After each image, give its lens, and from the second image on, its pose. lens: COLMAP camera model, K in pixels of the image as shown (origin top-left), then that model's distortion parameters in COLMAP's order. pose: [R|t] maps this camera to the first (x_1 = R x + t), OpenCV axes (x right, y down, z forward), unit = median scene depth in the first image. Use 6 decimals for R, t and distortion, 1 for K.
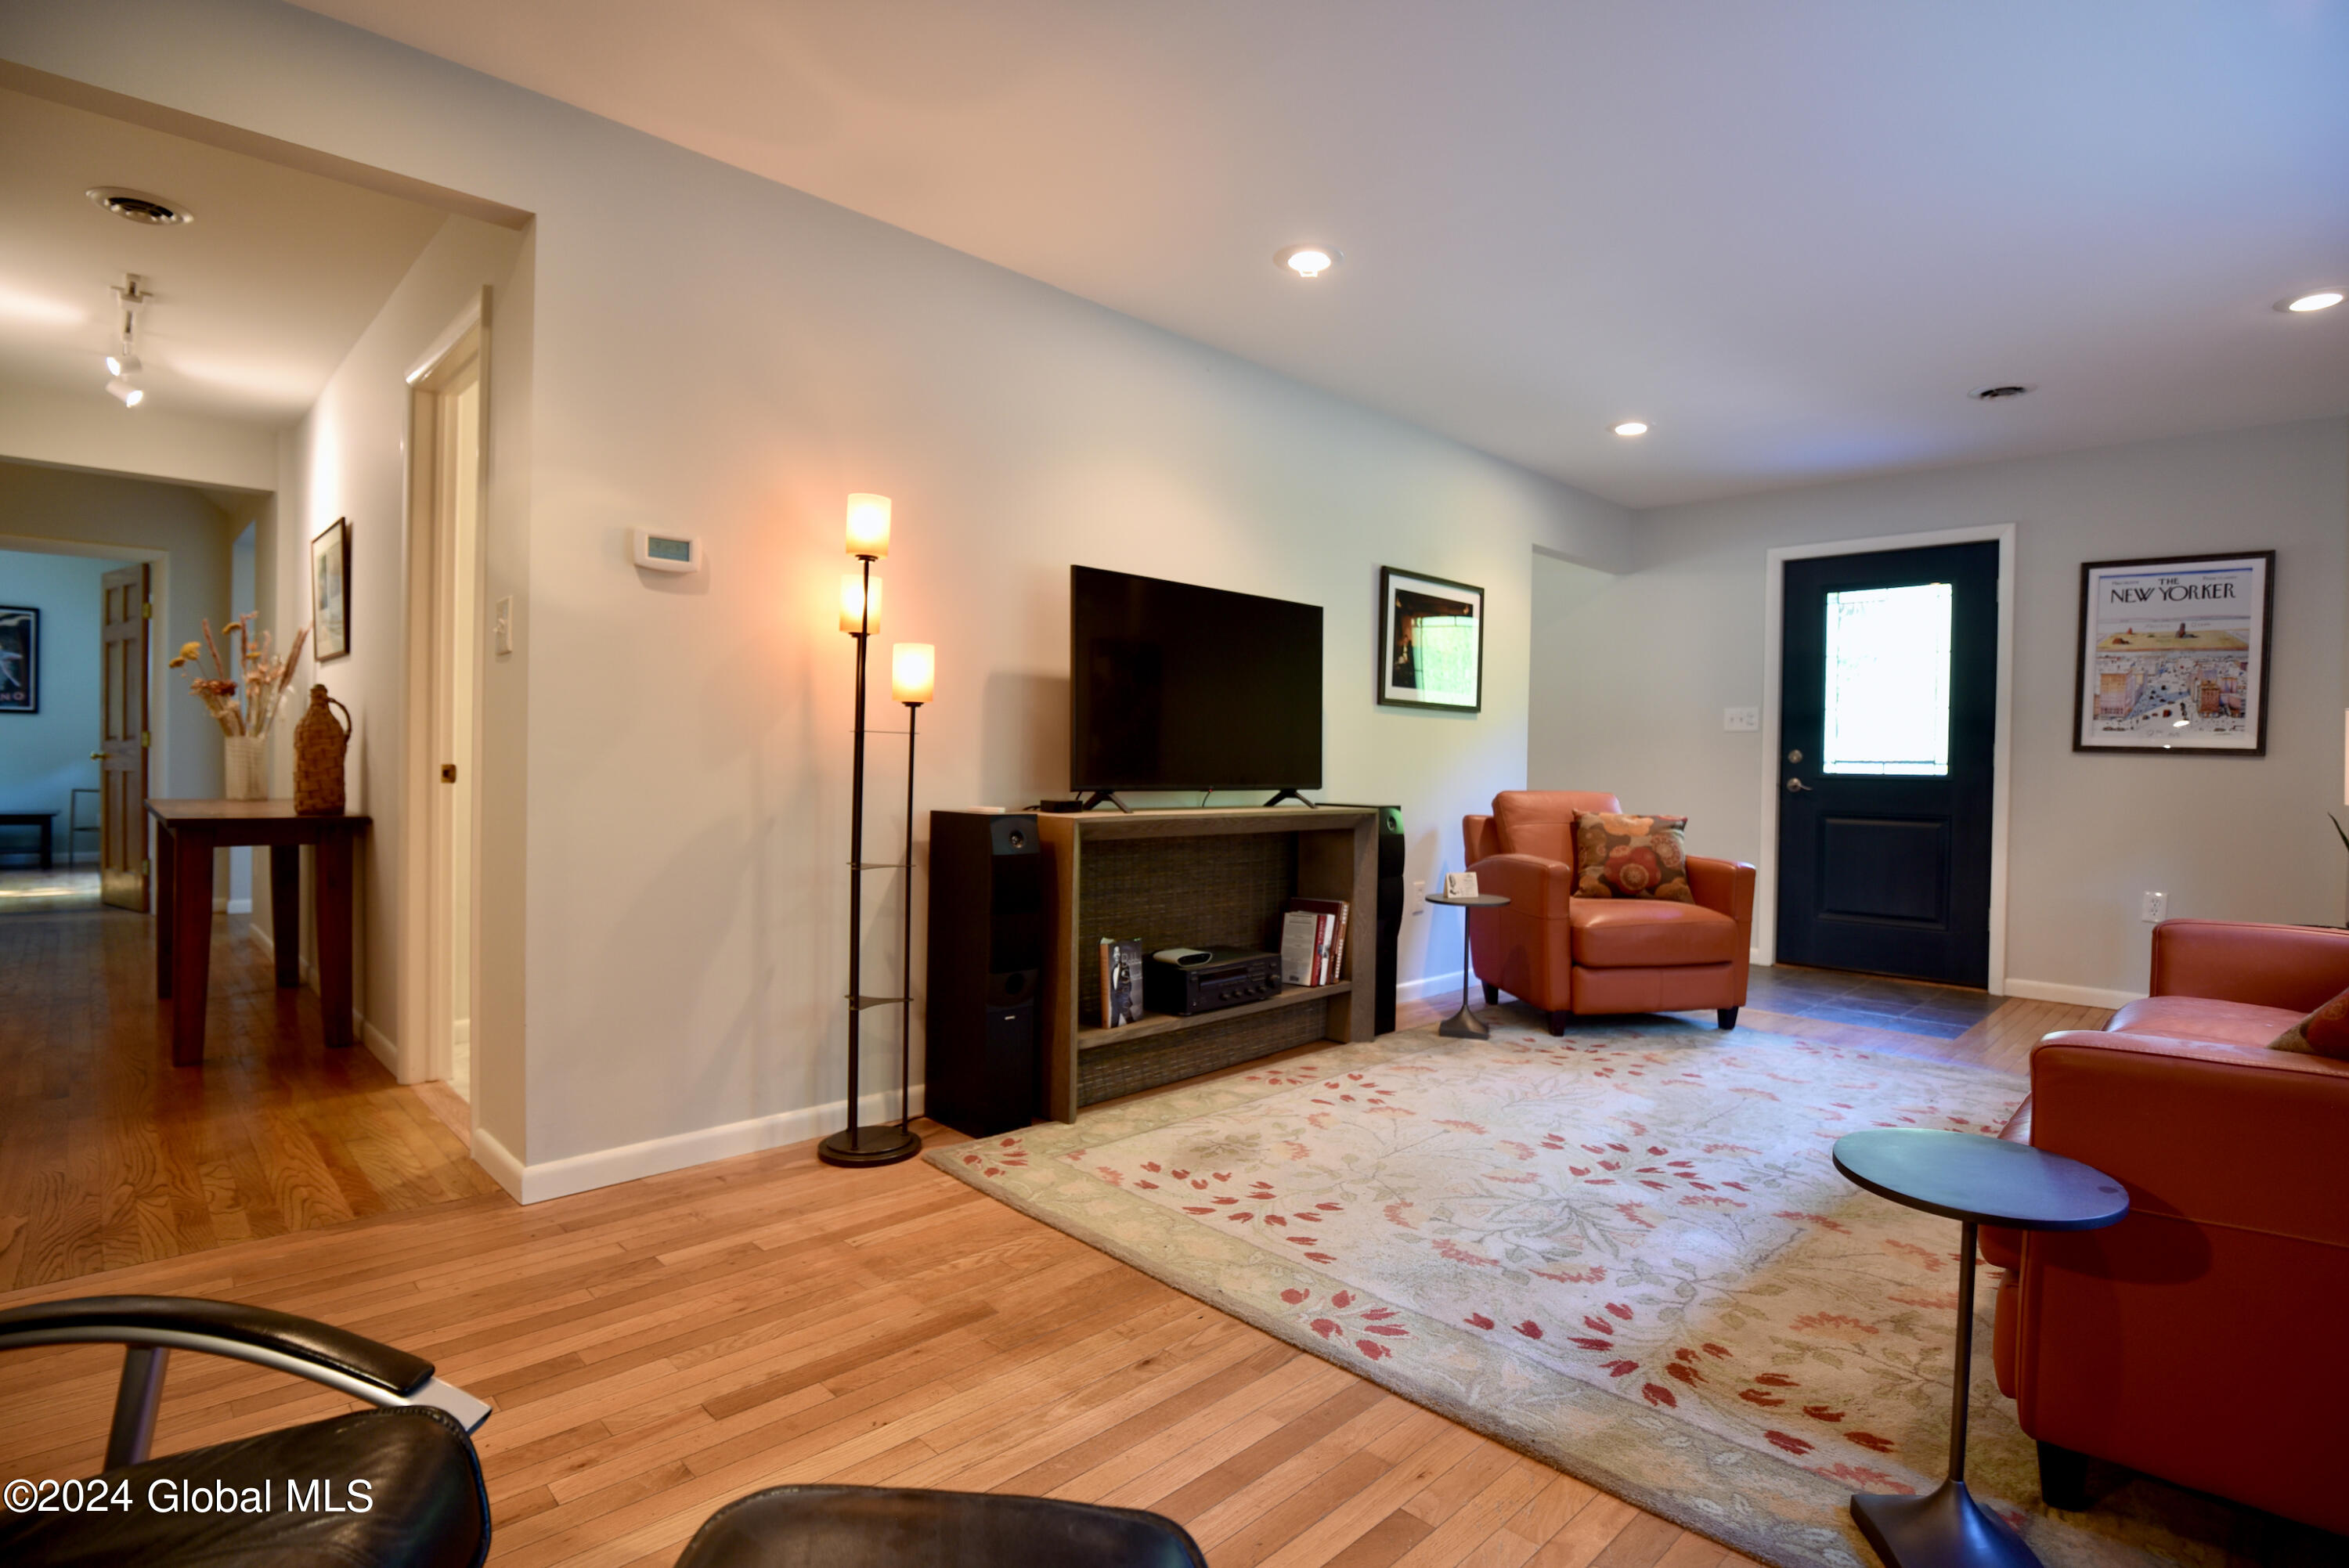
lens RADIAL K [[1151.9, 0, 1187.7], [0, 1151.9, 778.7], [0, 0, 1]] dist [-0.021392, -0.005571]
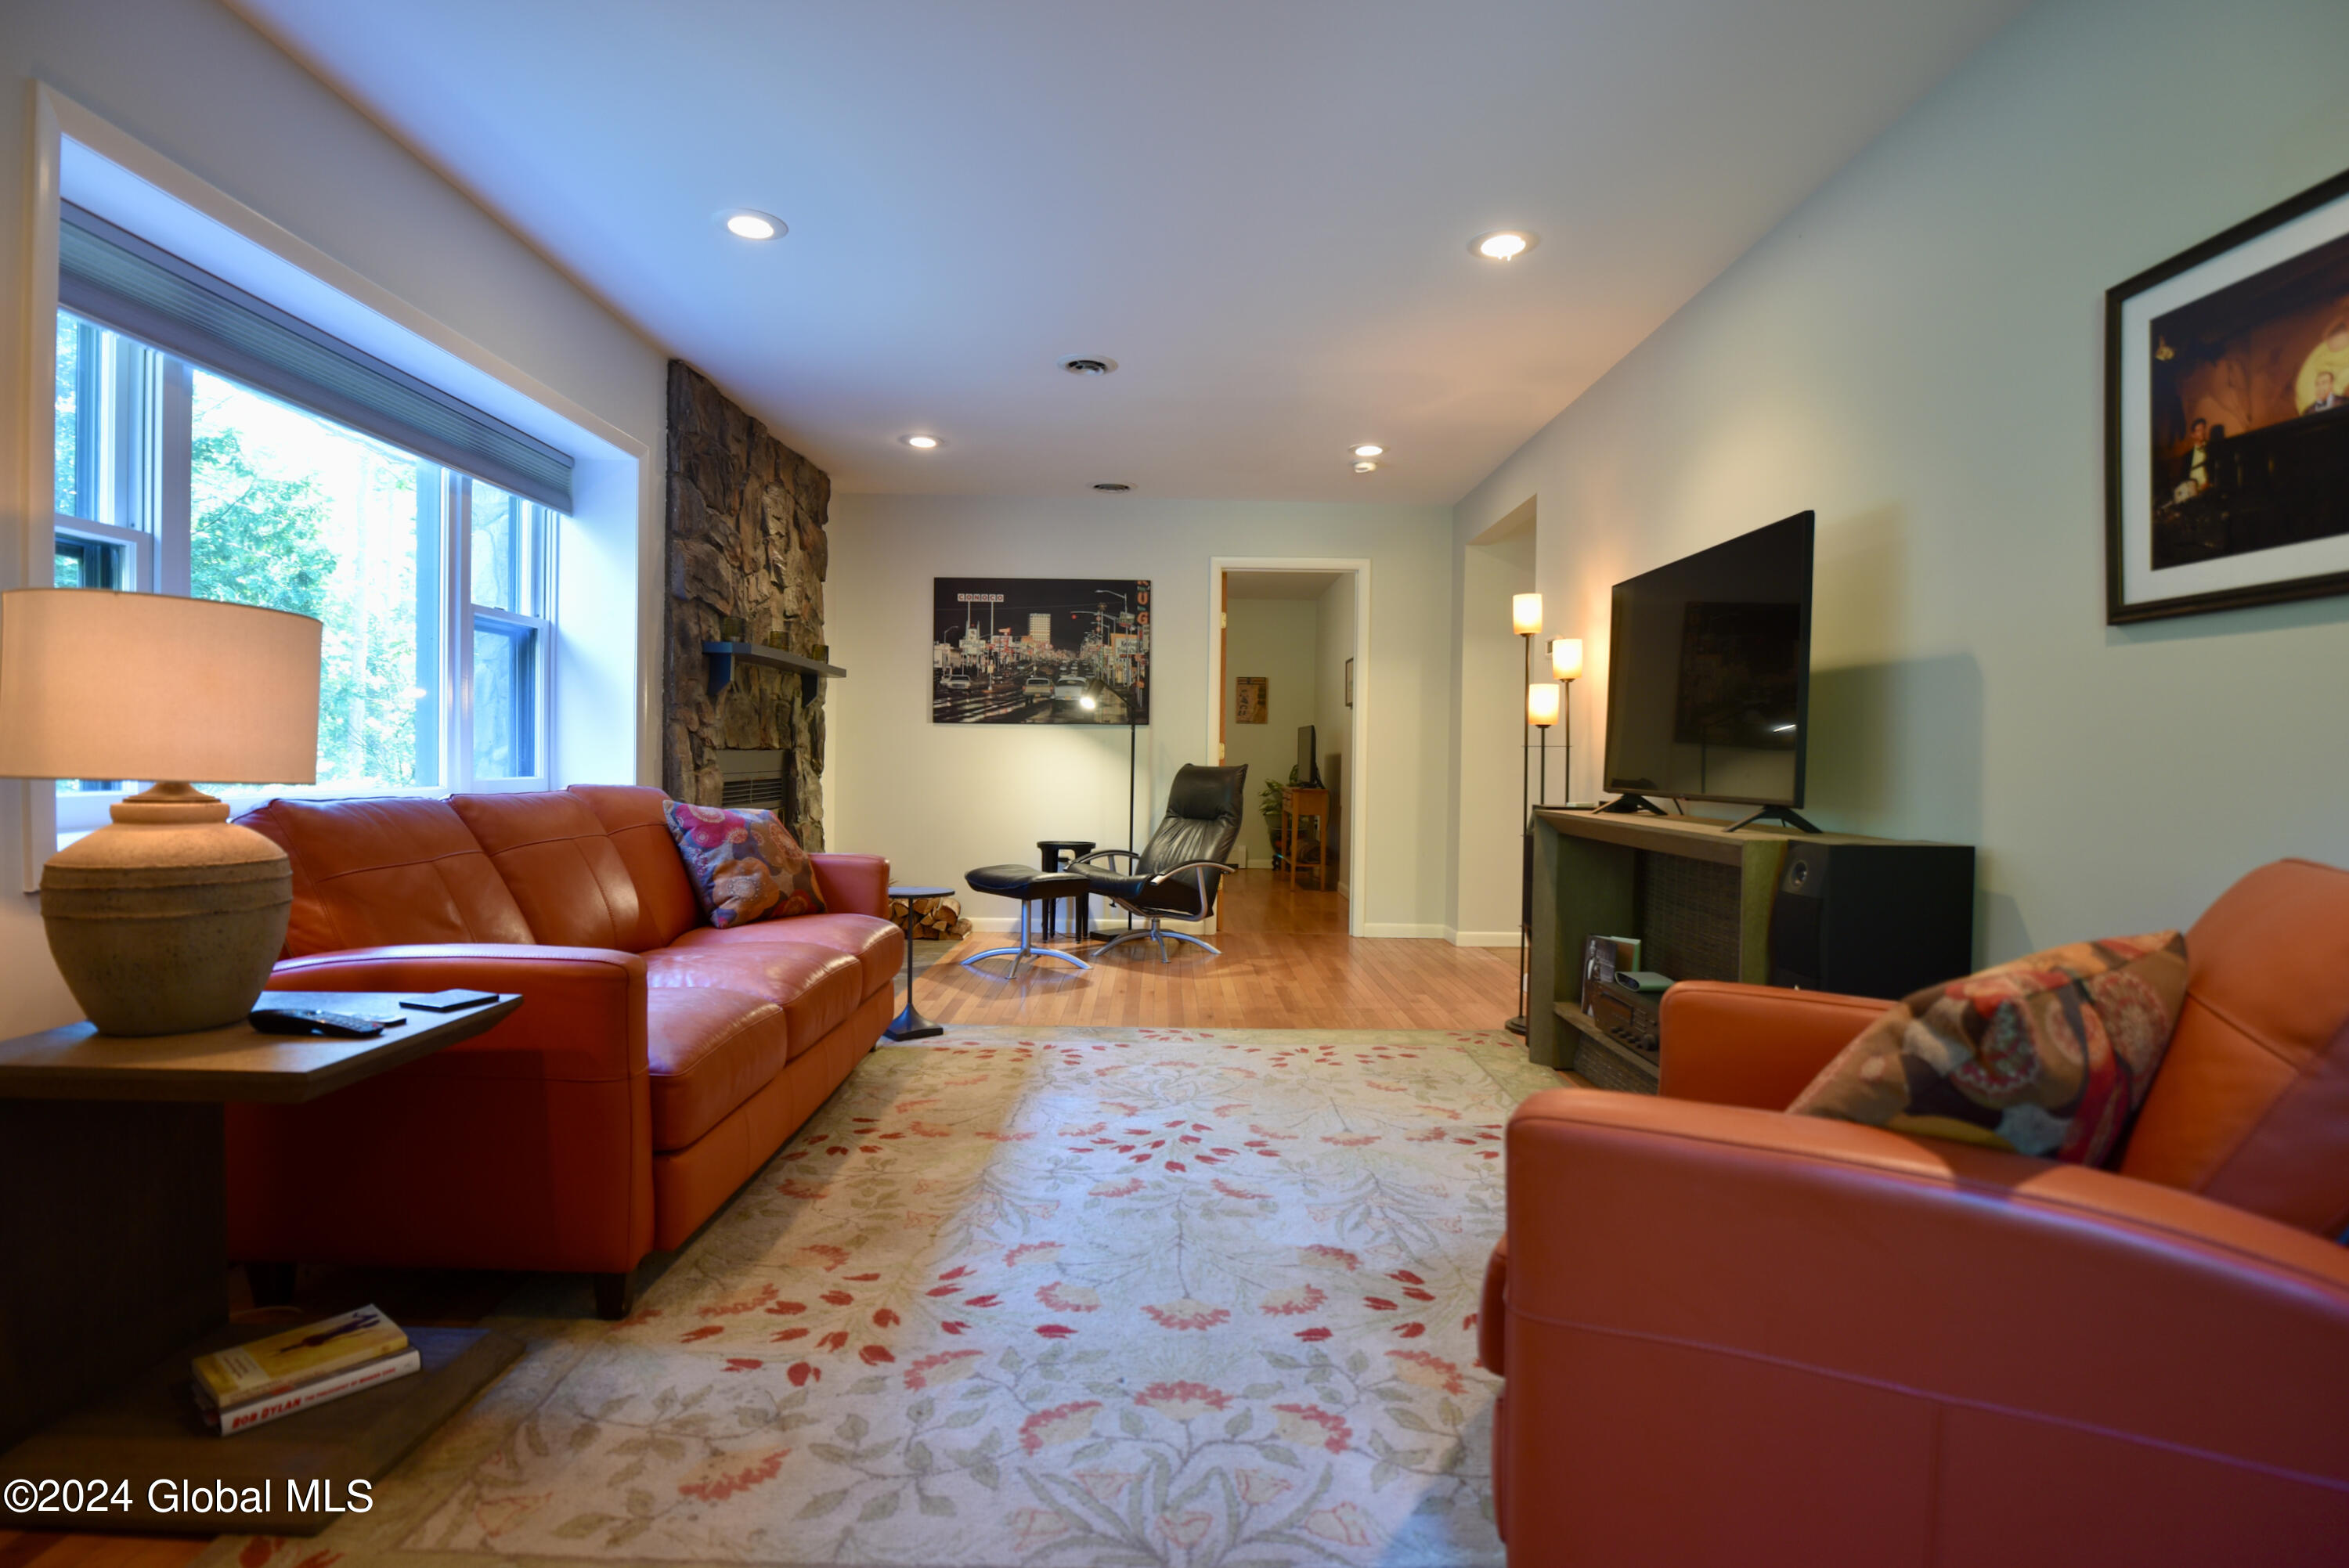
lens RADIAL K [[1151.9, 0, 1187.7], [0, 1151.9, 778.7], [0, 0, 1]] dist [-0.021392, -0.005571]
pose [[-0.689525, -0.015196, -0.724103, 1.133523], [-0.038513, 0.999135, 0.015706, -0.005525], [0.723238, 0.038717, -0.689513, 1.711855]]
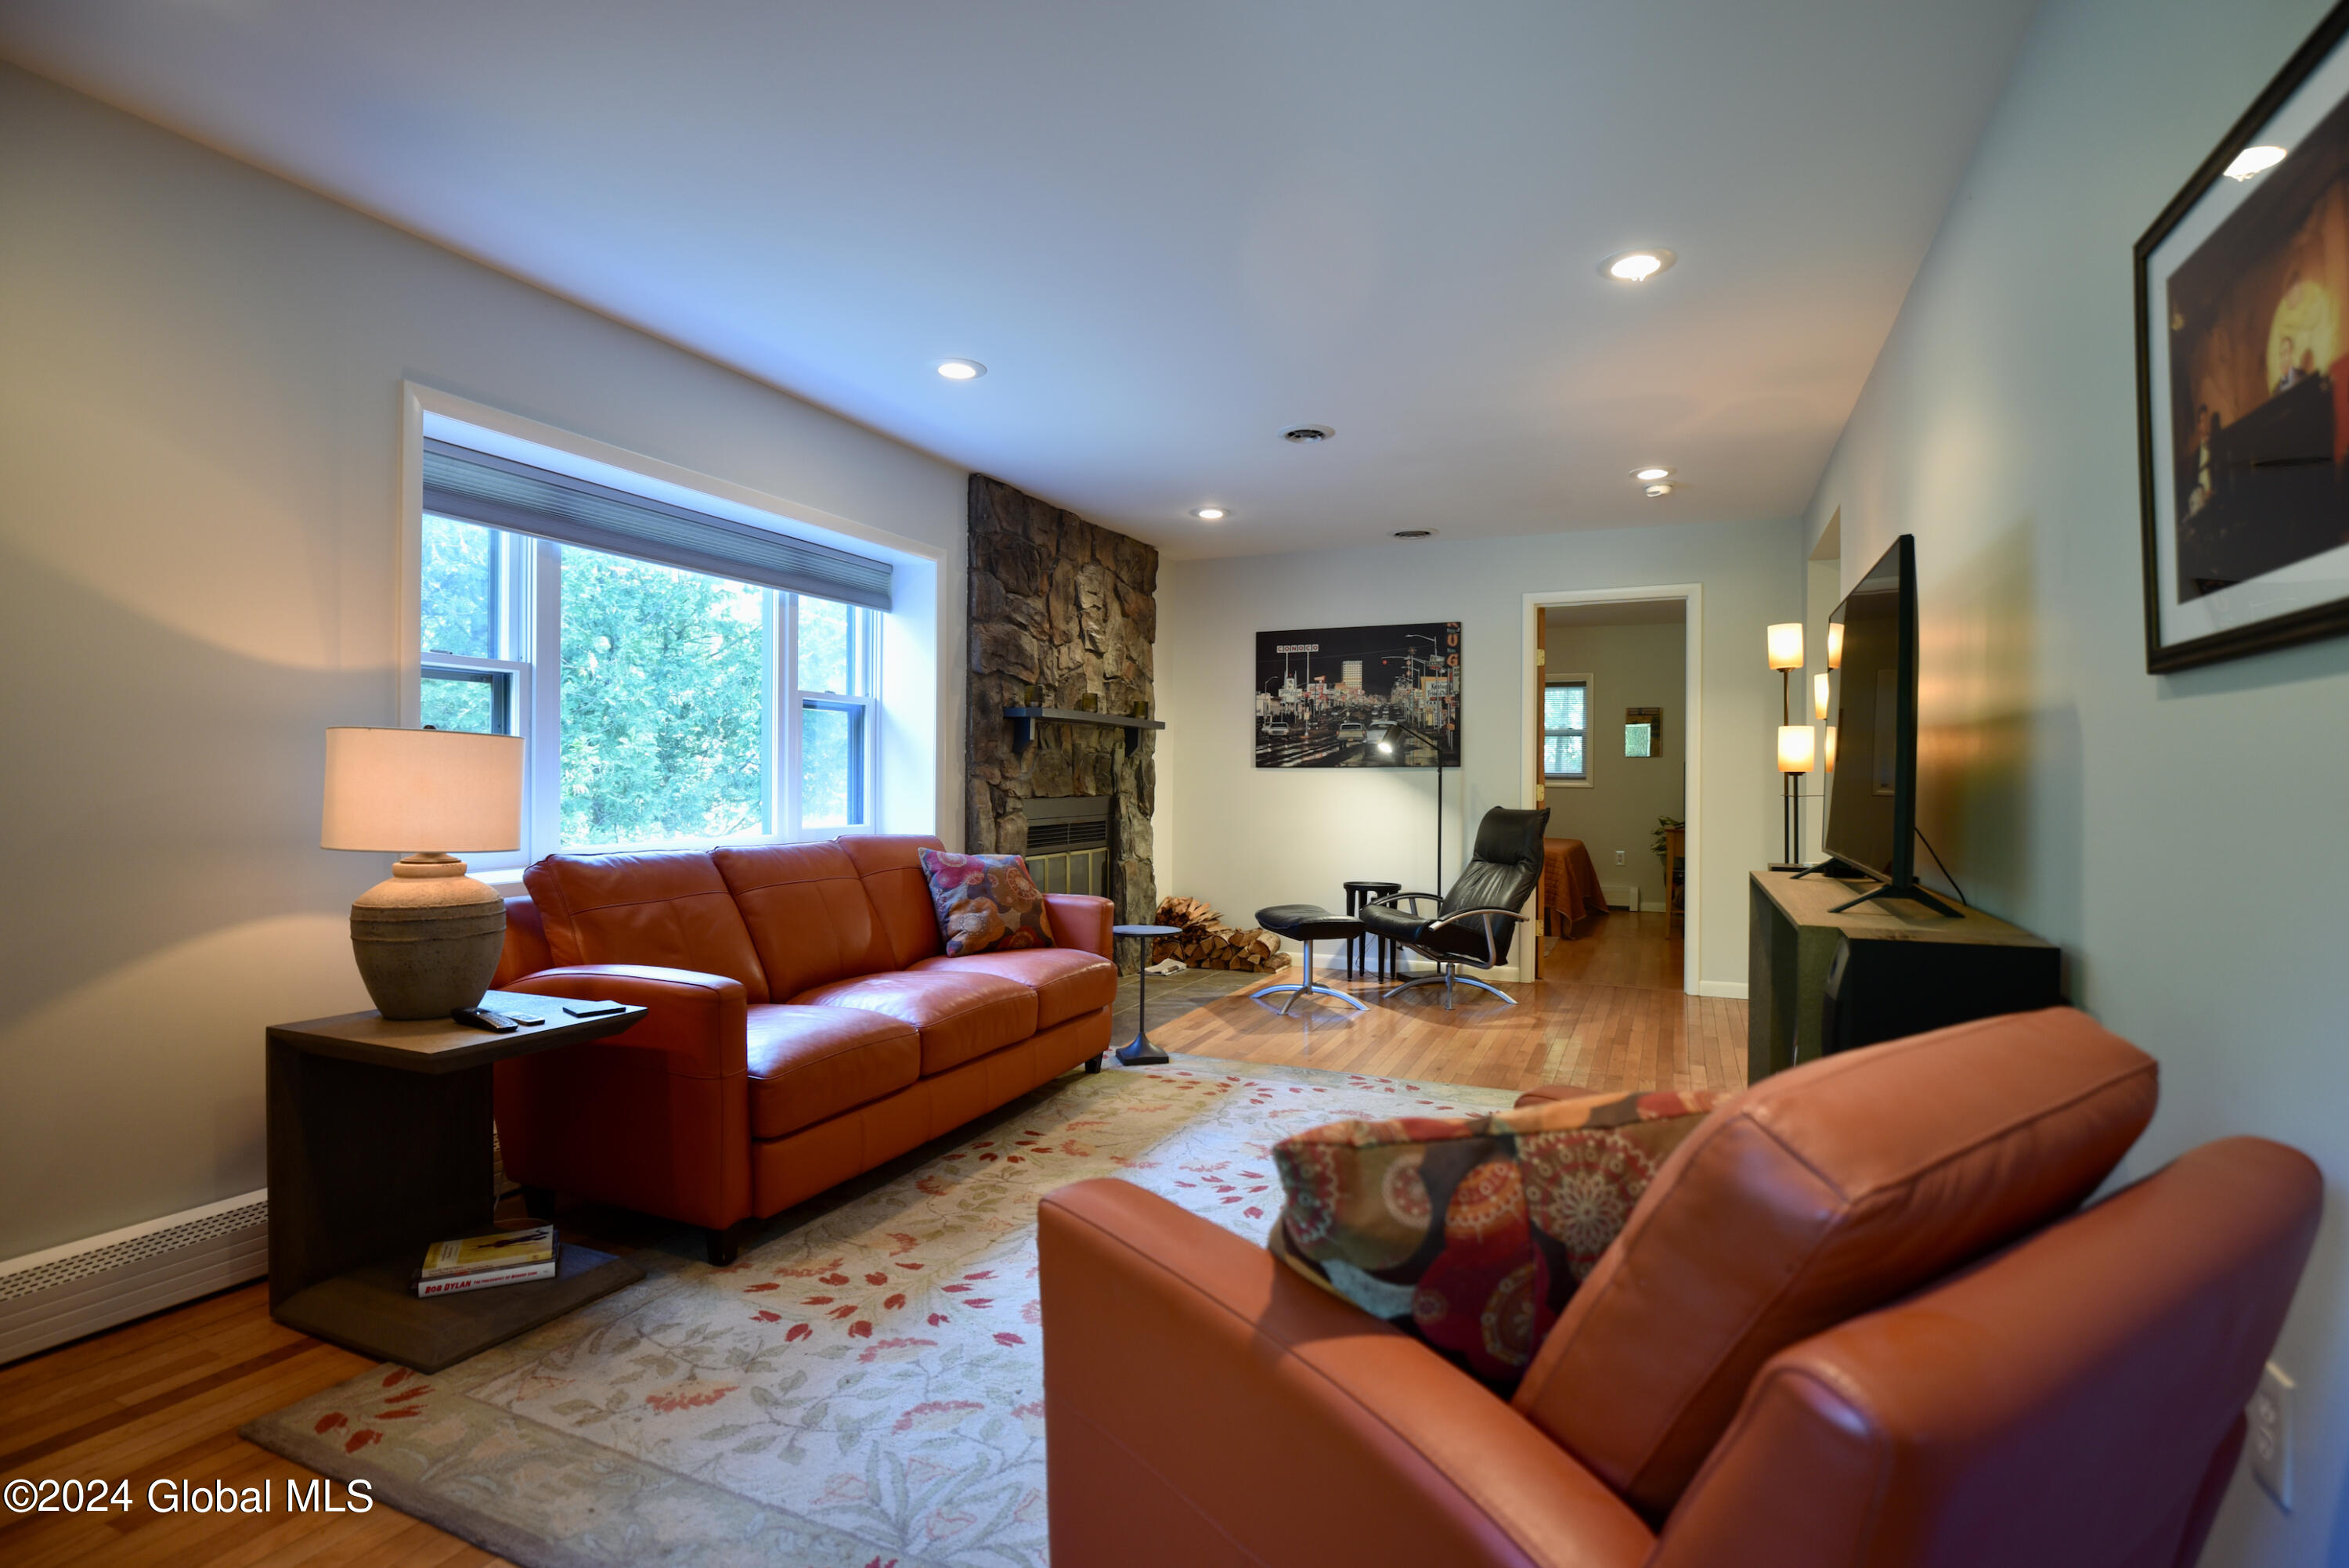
lens RADIAL K [[1136.7, 0, 1195.8], [0, 1136.7, 777.0], [0, 0, 1]] dist [-0.023354, -0.001895]
pose [[-0.923506, -0.024736, -0.382785, 0.870052], [-0.028935, 0.999568, 0.005217, -0.049915], [0.382491, 0.015894, -0.923823, 1.945312]]
